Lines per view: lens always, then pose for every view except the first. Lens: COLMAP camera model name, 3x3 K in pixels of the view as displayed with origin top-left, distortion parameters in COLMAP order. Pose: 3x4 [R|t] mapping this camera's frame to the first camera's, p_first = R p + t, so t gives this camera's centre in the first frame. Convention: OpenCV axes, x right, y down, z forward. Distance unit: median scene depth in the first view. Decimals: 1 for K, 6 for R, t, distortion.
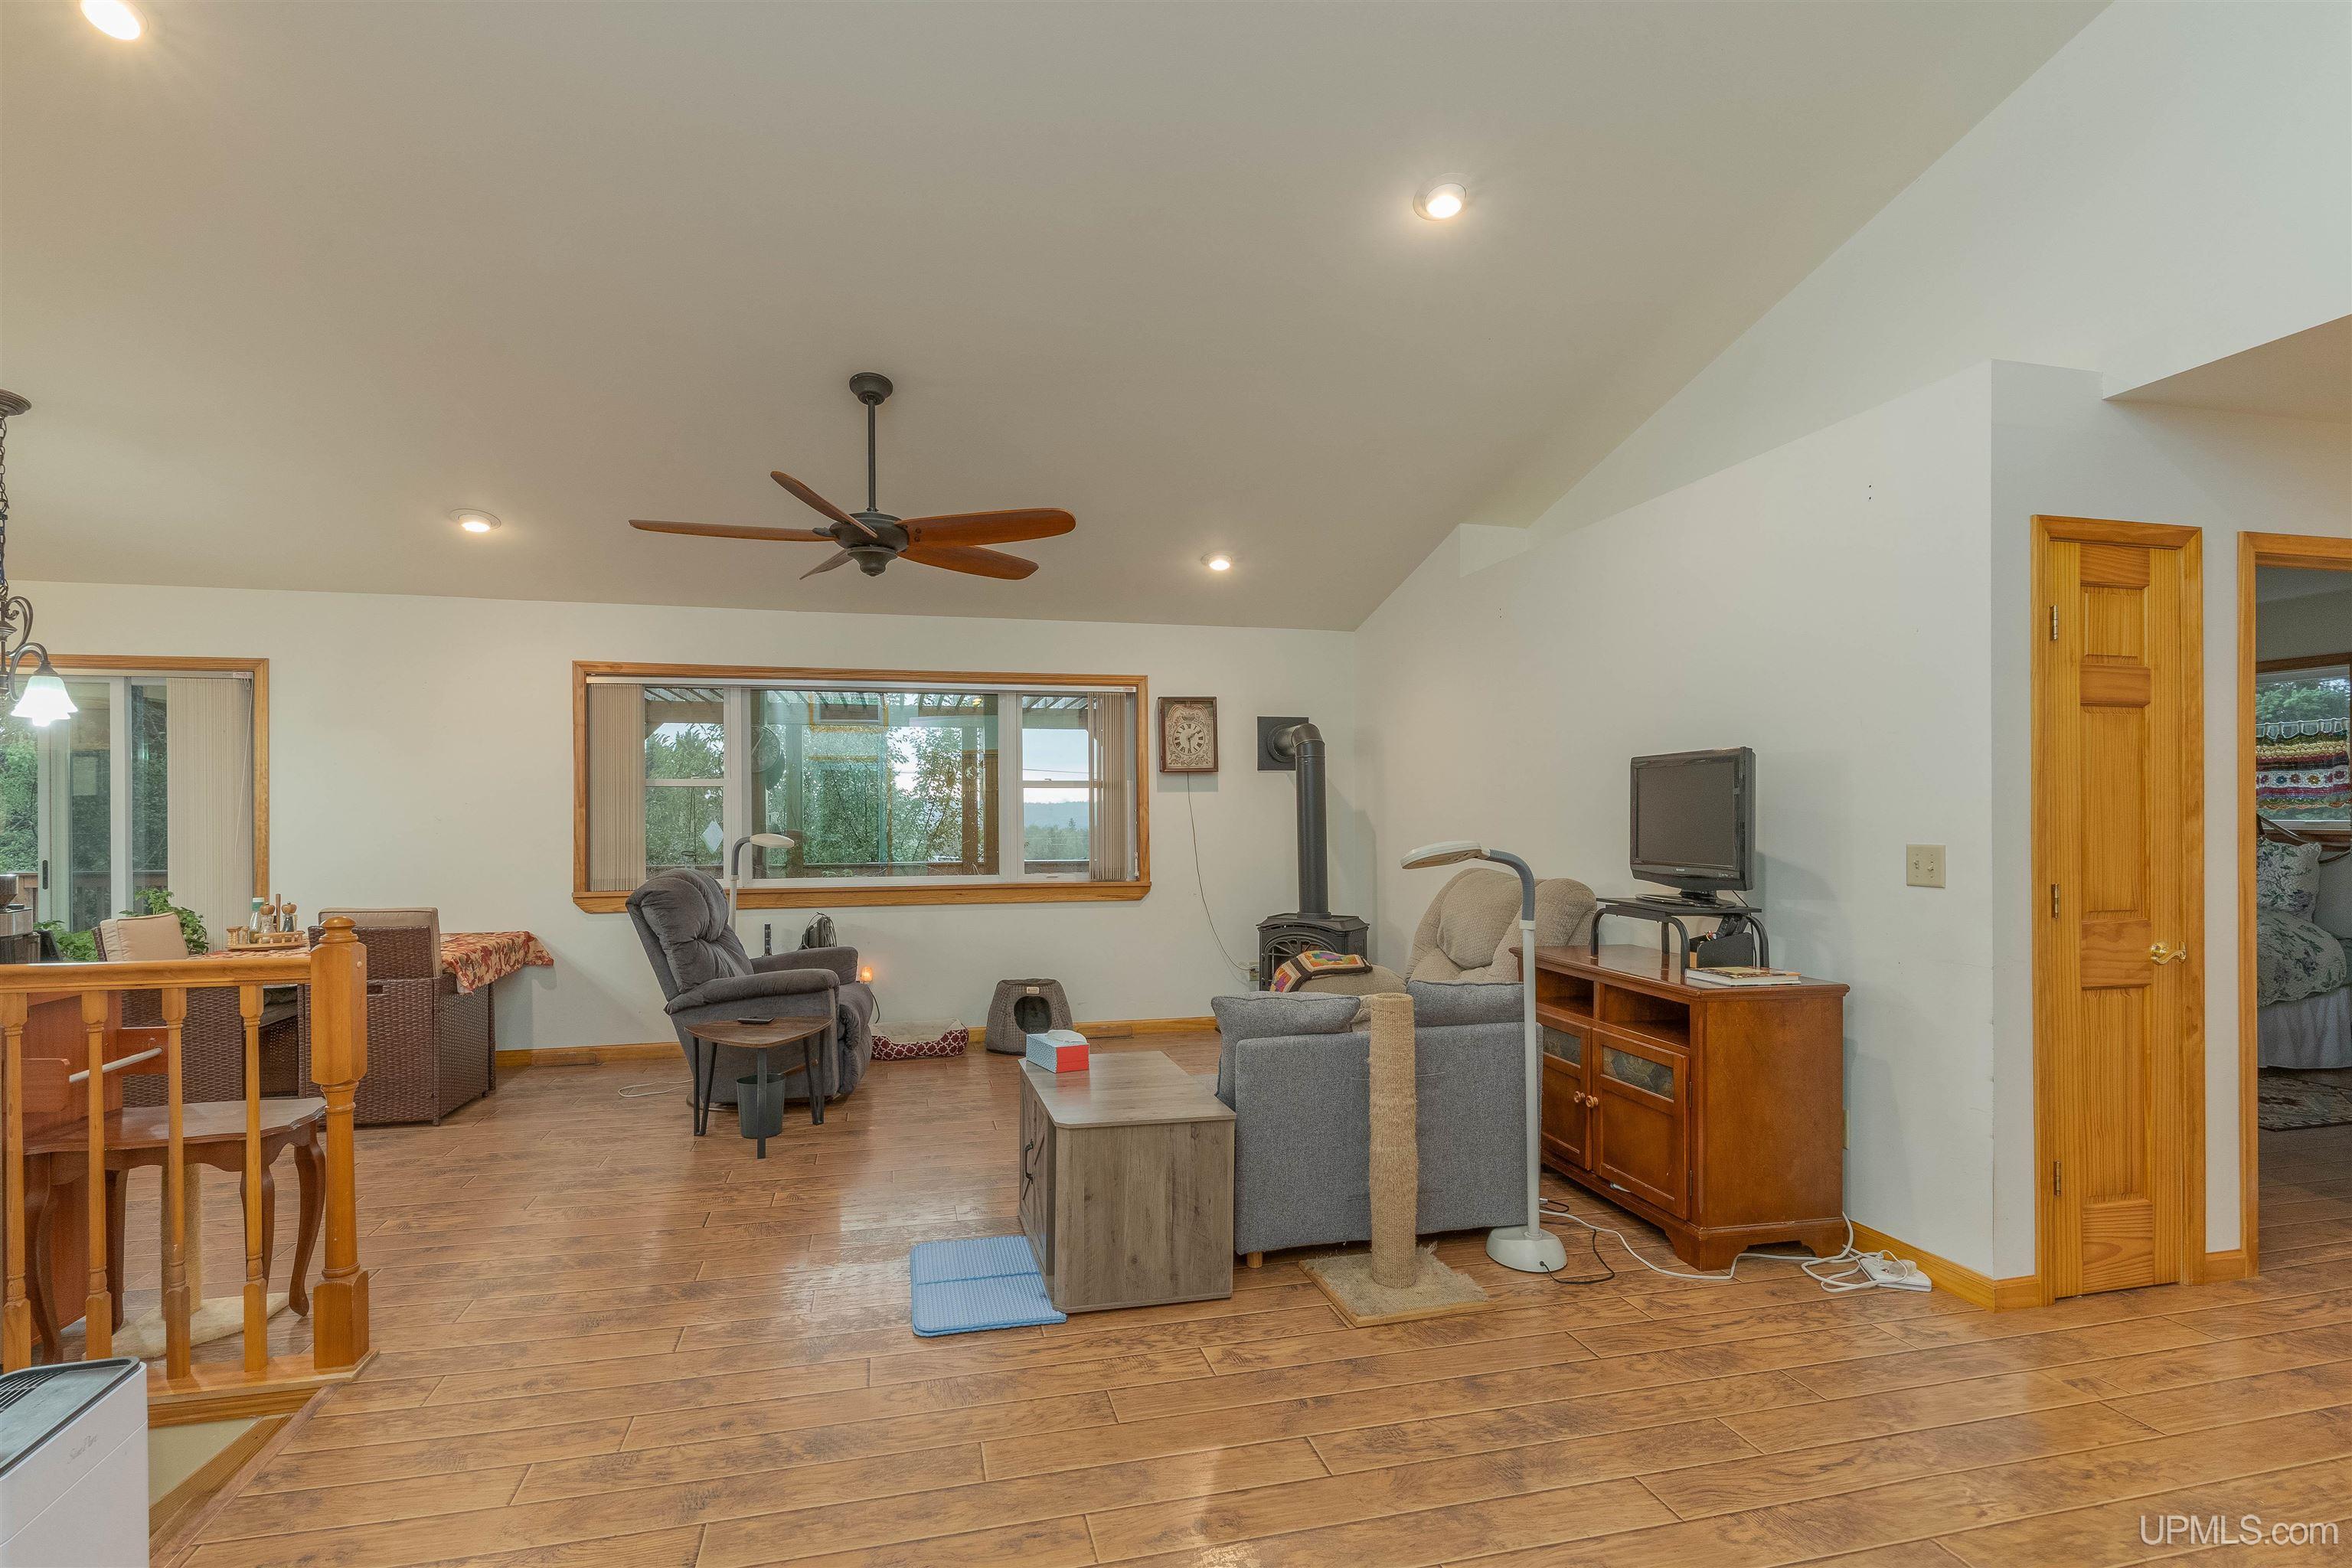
lens RADIAL K [[1131.8, 0, 1174.7], [0, 1131.8, 807.0], [0, 0, 1]] dist [0.001816, 0.000360]
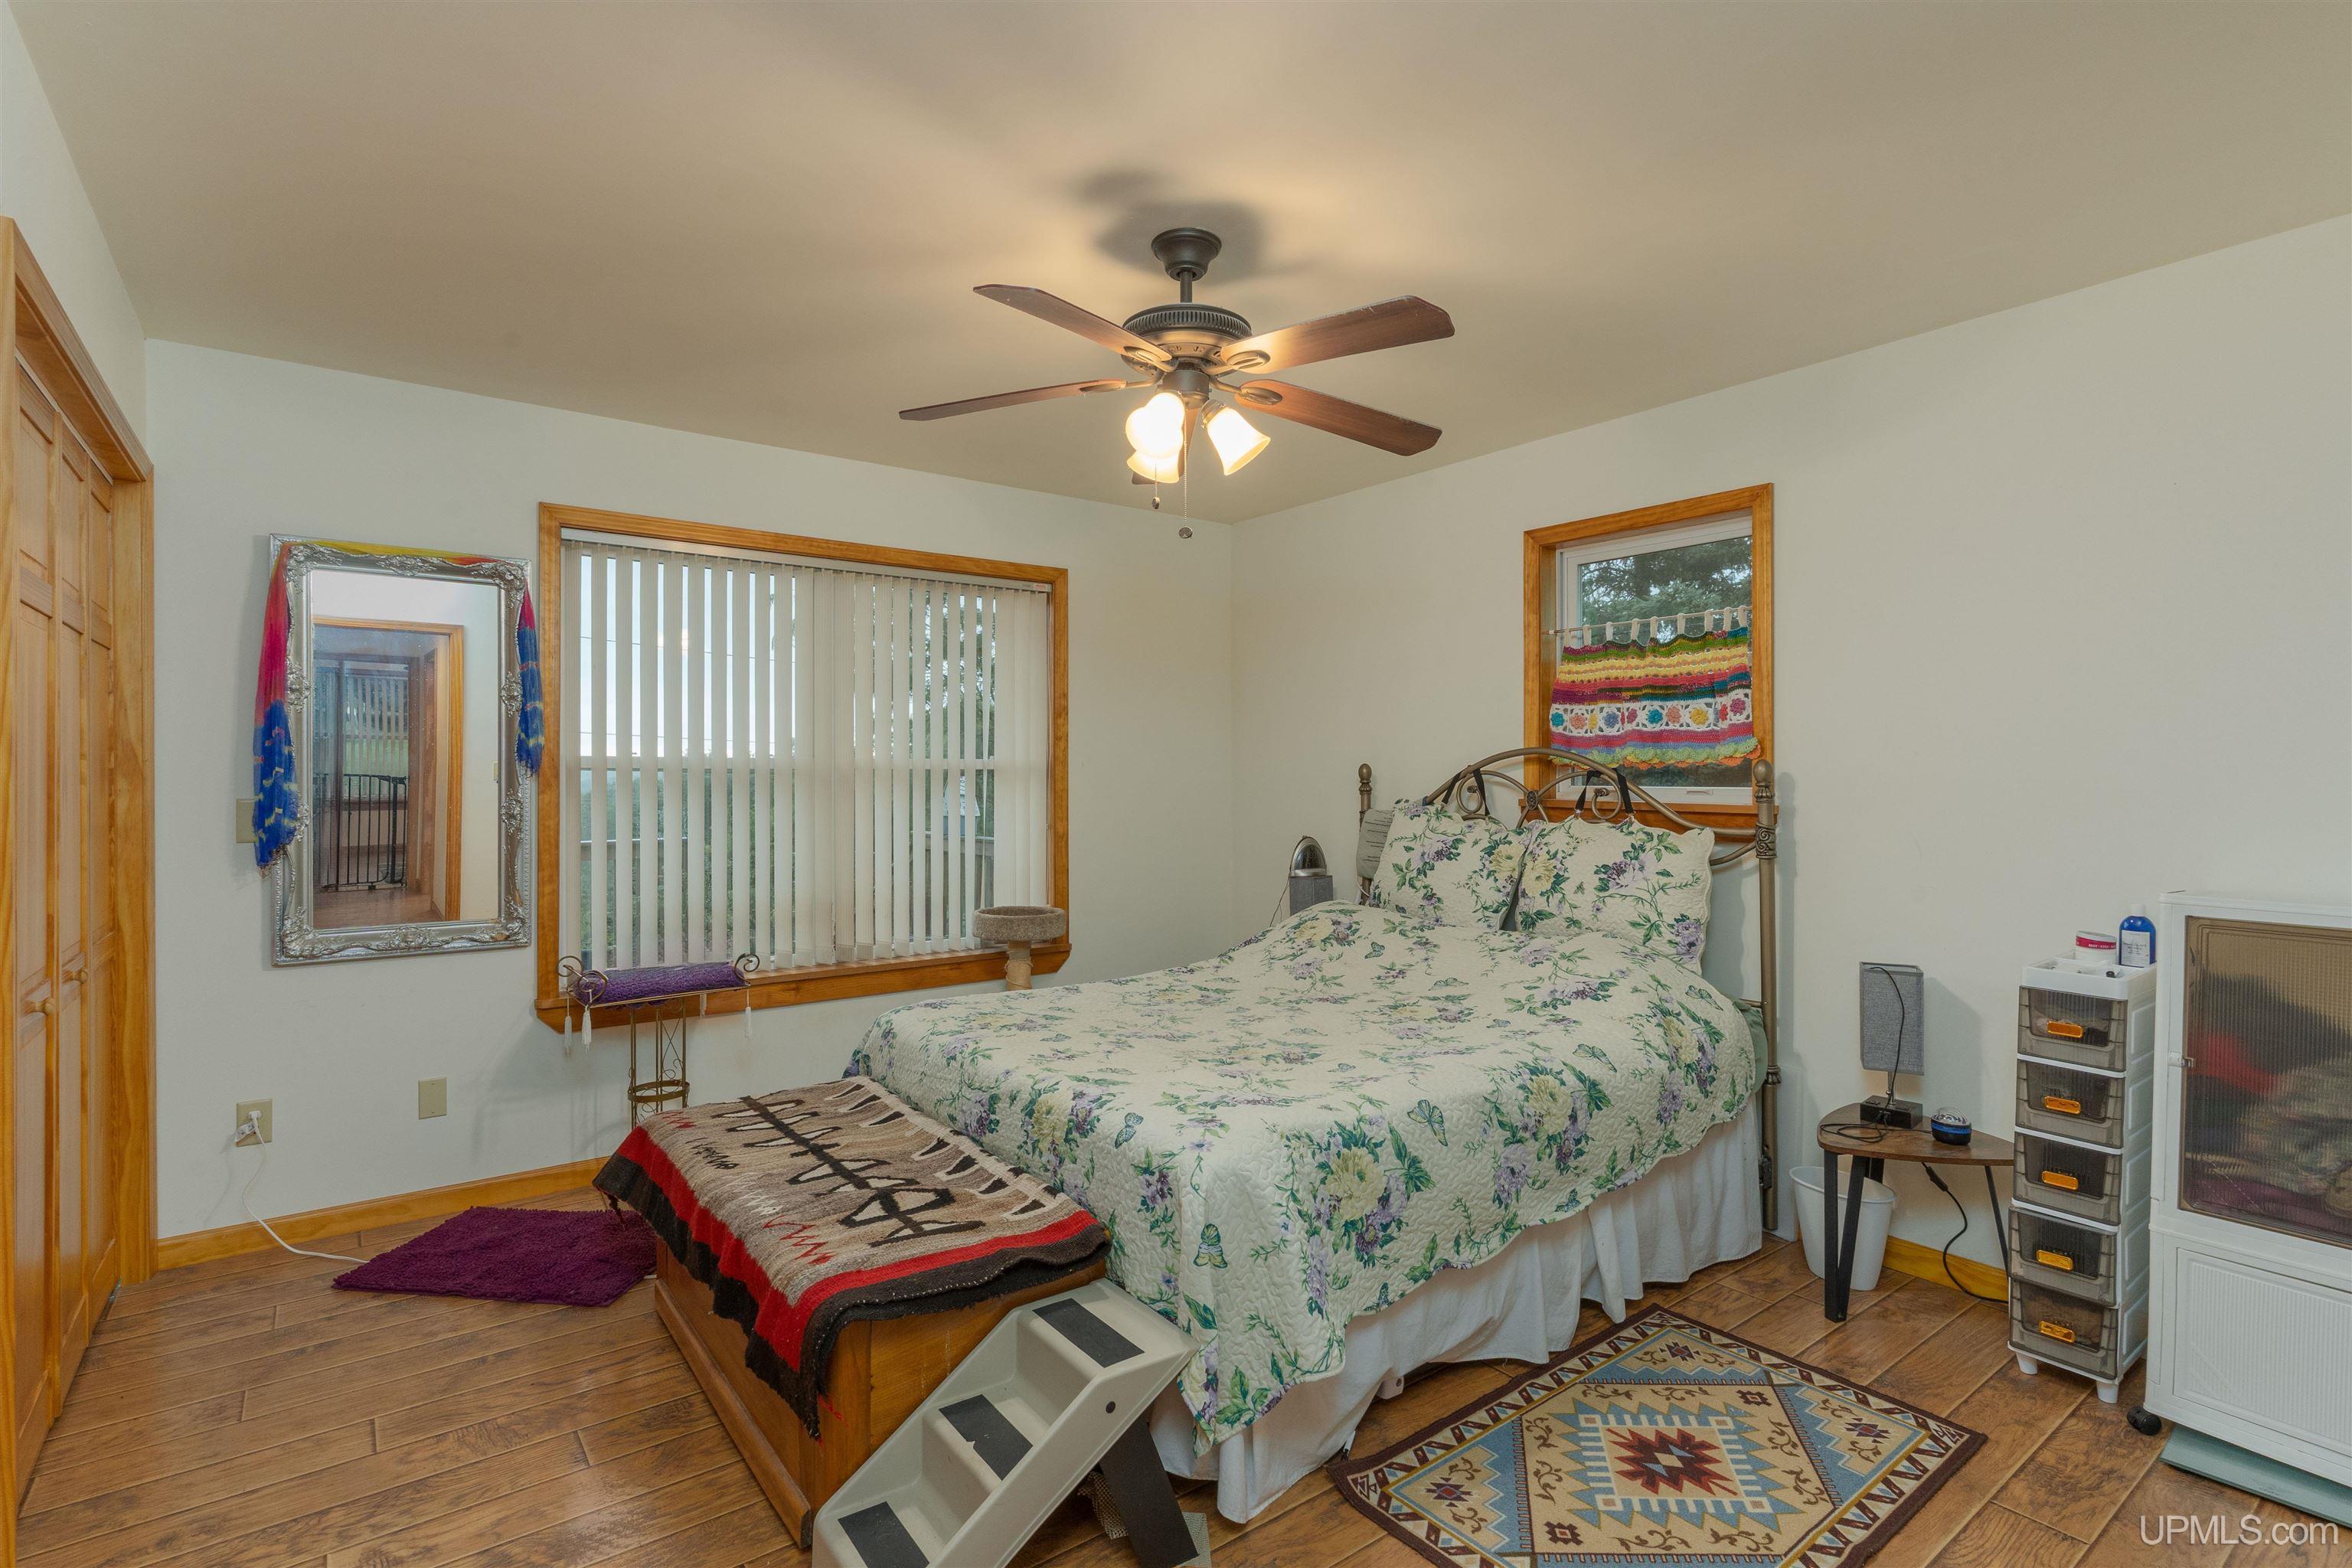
lens RADIAL K [[1131.8, 0, 1173.4], [0, 1131.8, 780.2], [0, 0, 1]] dist [0.001816, 0.000360]
pose [[0.920578, -0.000466, 0.390559, 0.582421], [-0.002149, 0.999978, 0.006259, 0.005553], [-0.390553, -0.006602, 0.920557, 0.626750]]
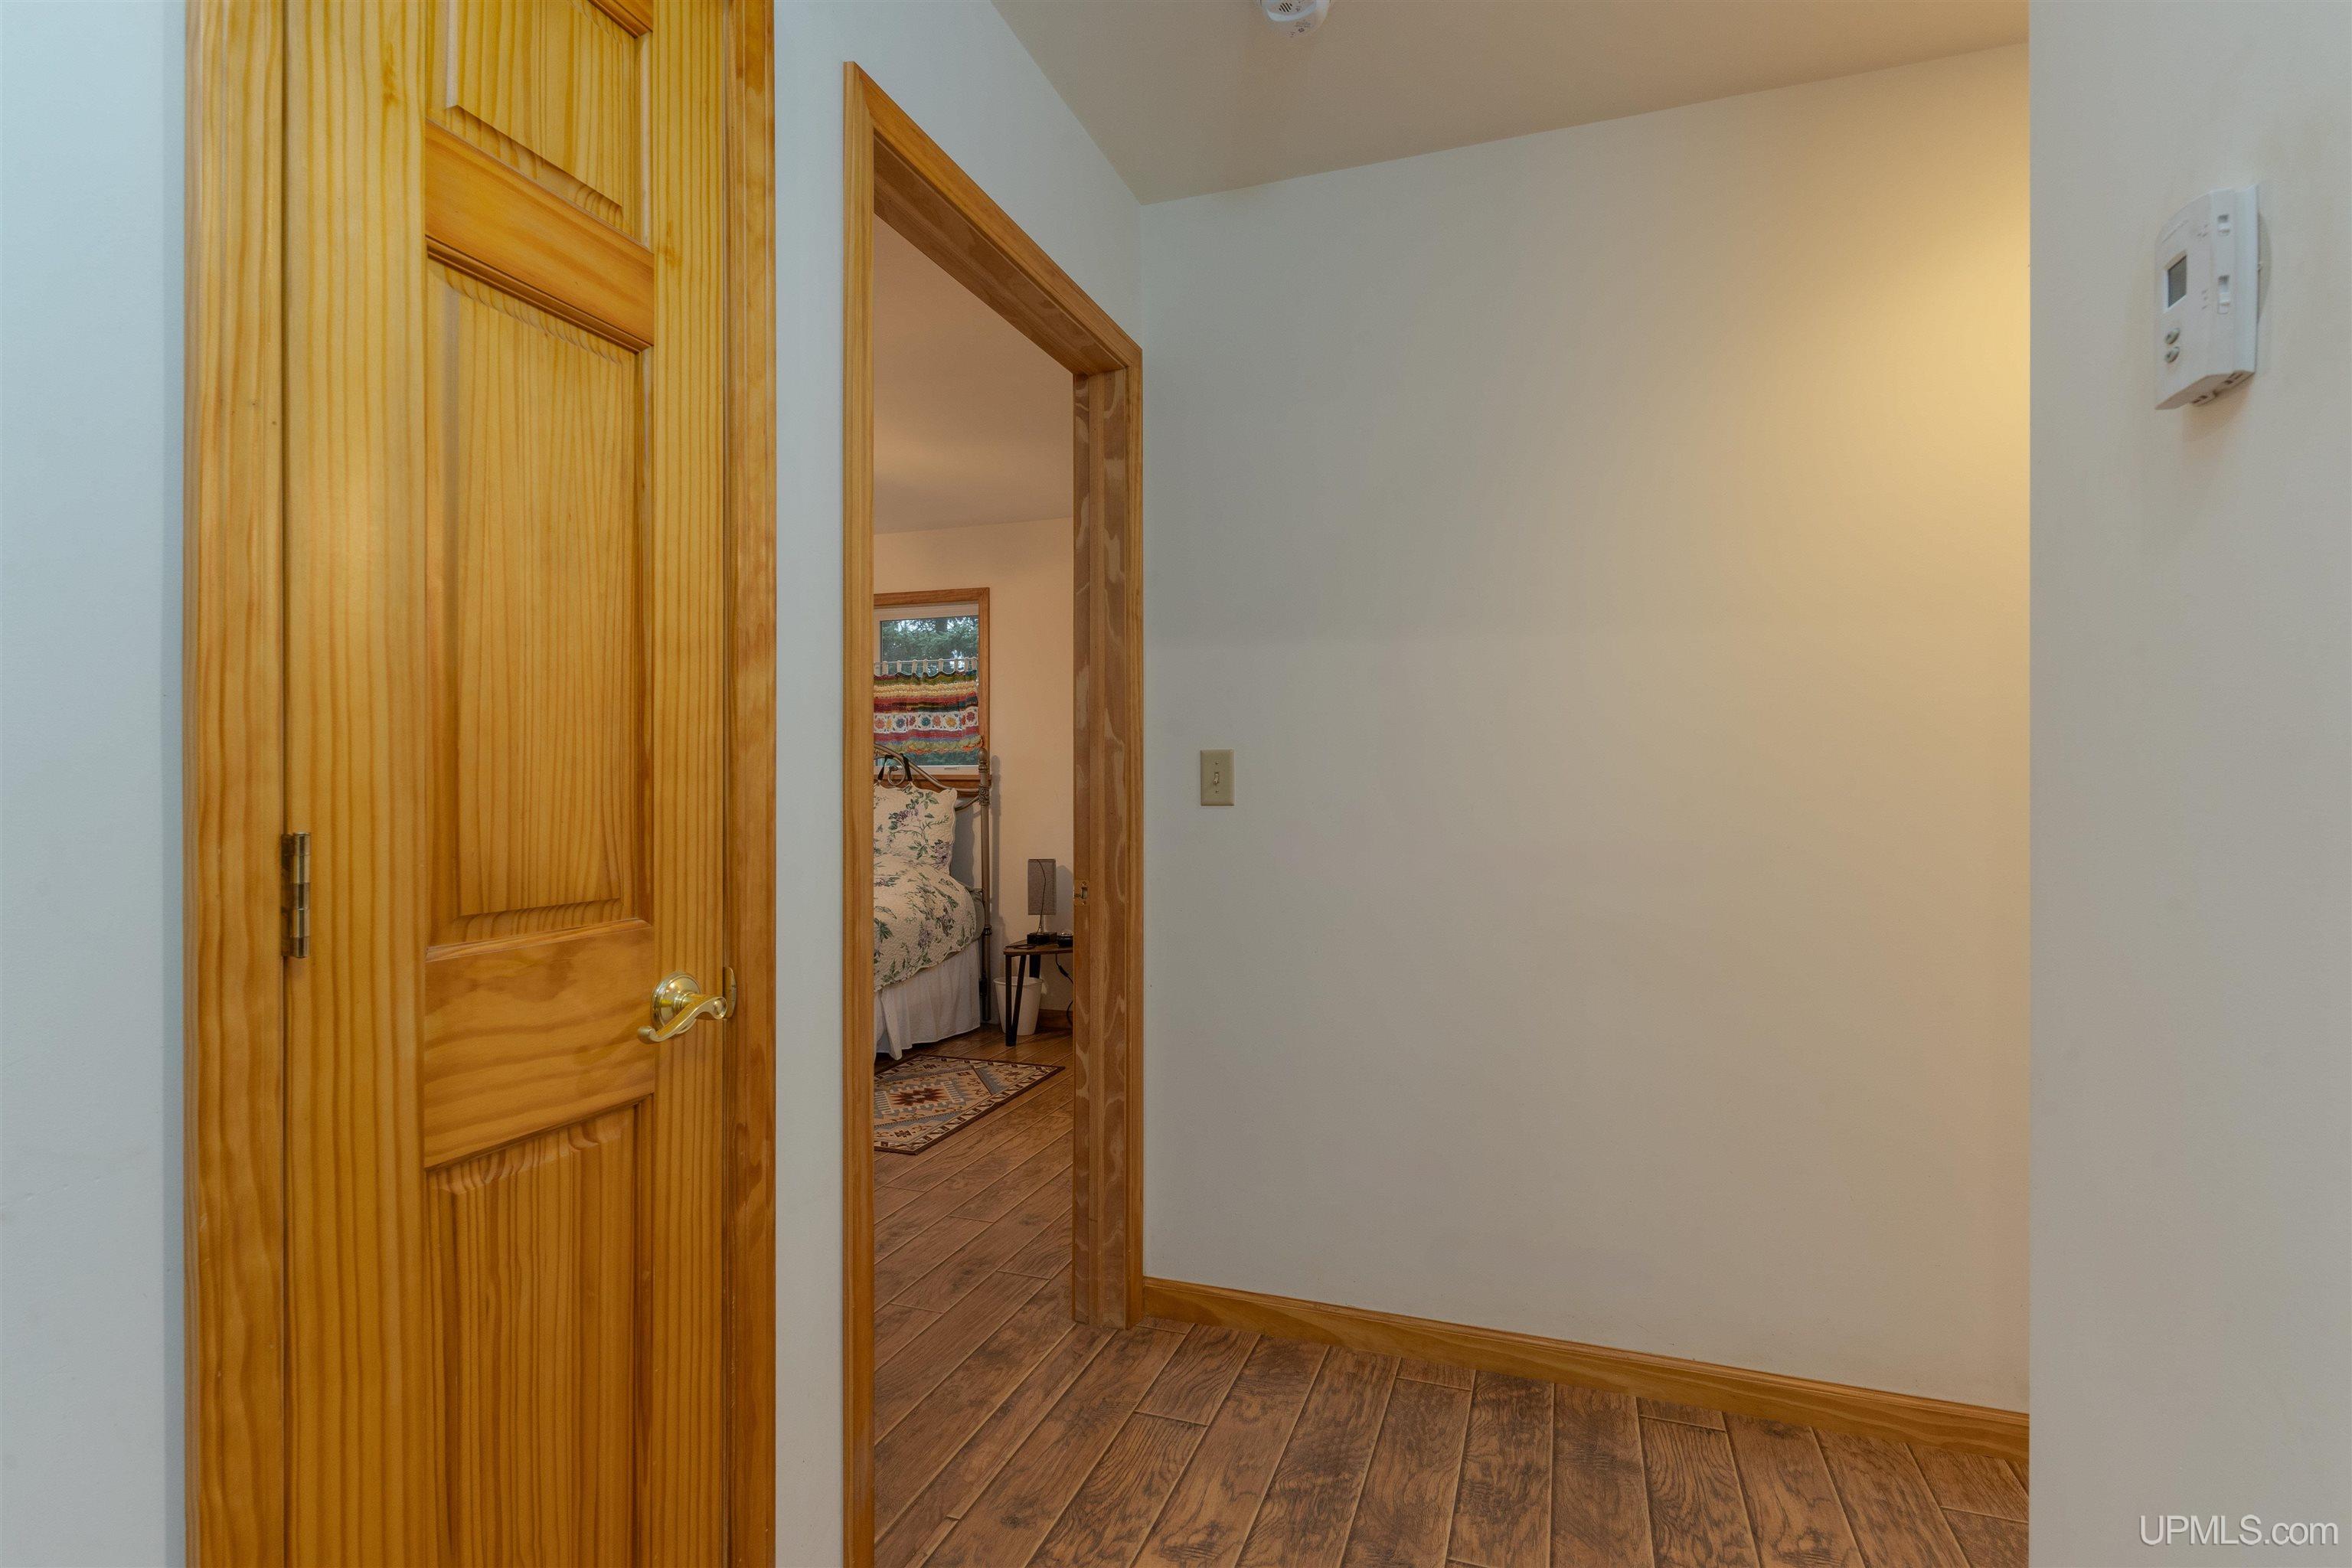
lens RADIAL K [[1131.8, 0, 1182.5], [0, 1131.8, 782.7], [0, 0, 1]] dist [0.001816, 0.000360]
pose [[0.546803, 0.002703, 0.837257, 0.352442], [-0.002470, 0.999996, -0.001615, 0.029336], [-0.837258, -0.001185, 0.546807, 0.355389]]
